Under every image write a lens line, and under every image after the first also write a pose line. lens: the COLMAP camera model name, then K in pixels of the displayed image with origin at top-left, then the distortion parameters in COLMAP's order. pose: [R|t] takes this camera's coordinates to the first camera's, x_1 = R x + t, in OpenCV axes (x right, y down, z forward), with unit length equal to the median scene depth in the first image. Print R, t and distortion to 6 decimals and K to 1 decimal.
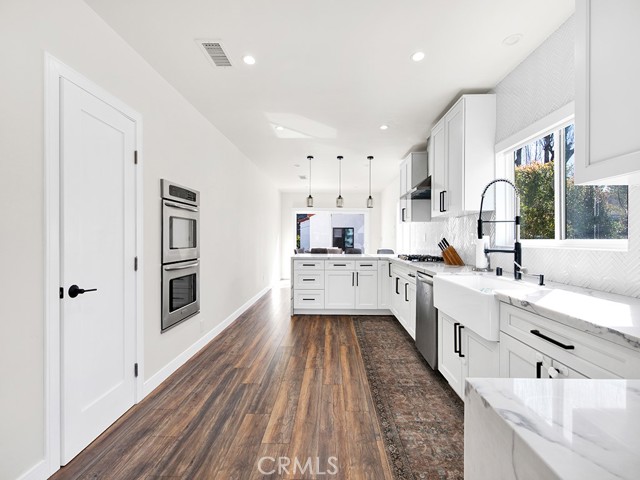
lens RADIAL K [[272.3, 0, 319.0], [0, 272.3, 239.3], [0, 0, 1]] dist [0.004958, -0.000438]
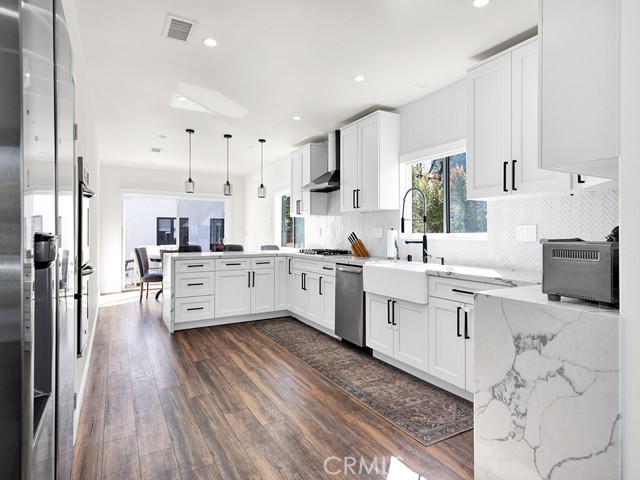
lens RADIAL K [[375.5, 0, 319.6], [0, 375.5, 233.4], [0, 0, 1]] dist [0.018171, -0.007632]
pose [[0.857276, -0.005389, 0.514829, -0.516496], [0.005513, 0.999984, 0.001288, -0.002918], [-0.514828, 0.001734, 0.857292, -0.252068]]
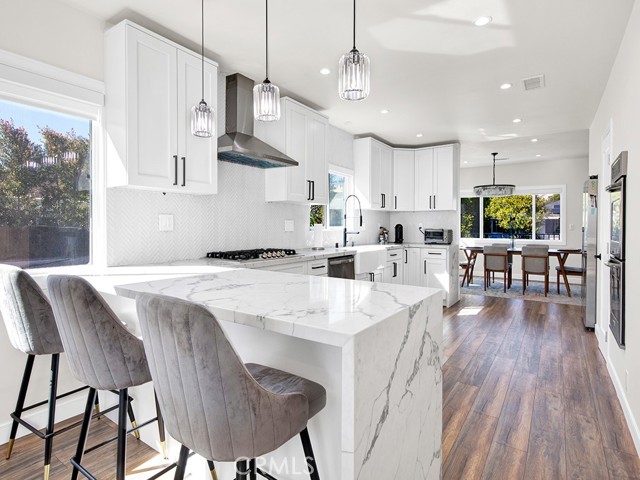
lens RADIAL K [[347.1, 0, 323.2], [0, 347.1, 235.9], [0, 0, 1]] dist [-0.009260, -0.001488]
pose [[-0.852642, -0.013818, 0.522314, -0.325638], [-0.001417, 0.999708, 0.024134, 0.003987], [-0.522494, 0.019838, -0.852412, 2.427688]]
